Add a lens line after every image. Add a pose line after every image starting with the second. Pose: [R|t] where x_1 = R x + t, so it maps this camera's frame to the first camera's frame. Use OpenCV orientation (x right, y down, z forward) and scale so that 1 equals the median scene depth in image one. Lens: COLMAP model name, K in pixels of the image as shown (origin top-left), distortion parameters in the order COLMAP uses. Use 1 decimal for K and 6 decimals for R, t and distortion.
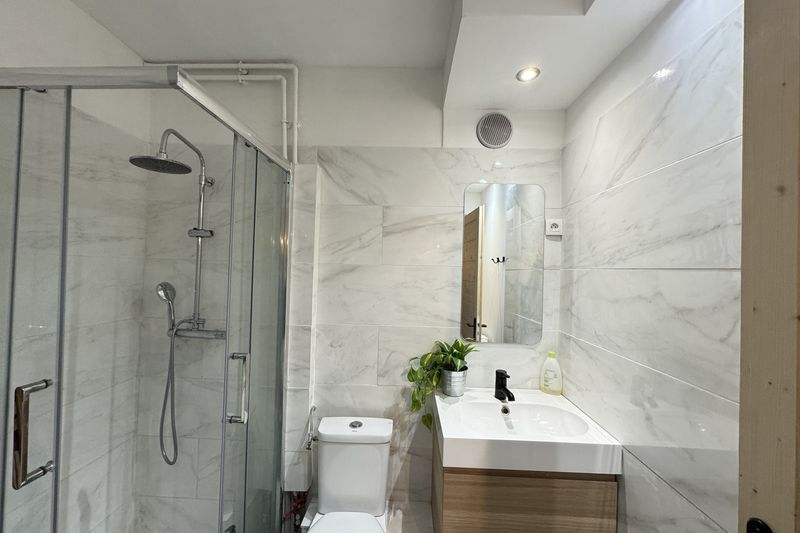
lens RADIAL K [[320.4, 0, 399.6], [0, 320.4, 264.0], [0, 0, 1]] dist [-0.002150, 0.000011]
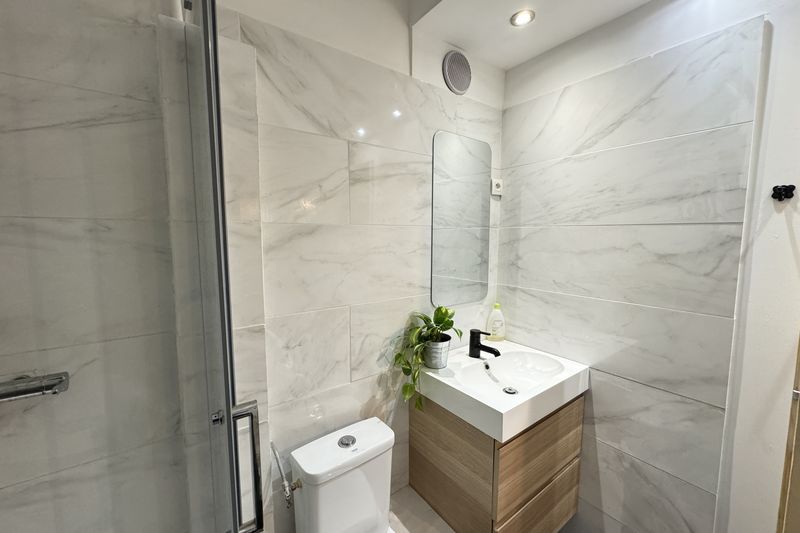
lens RADIAL K [[320.4, 0, 399.6], [0, 320.4, 264.0], [0, 0, 1]] dist [-0.002150, 0.000011]
pose [[0.783807, -0.081246, 0.615667, -0.460143], [0.008781, 0.992756, 0.119829, 0.006657], [-0.620943, -0.088517, 0.778842, 0.380770]]
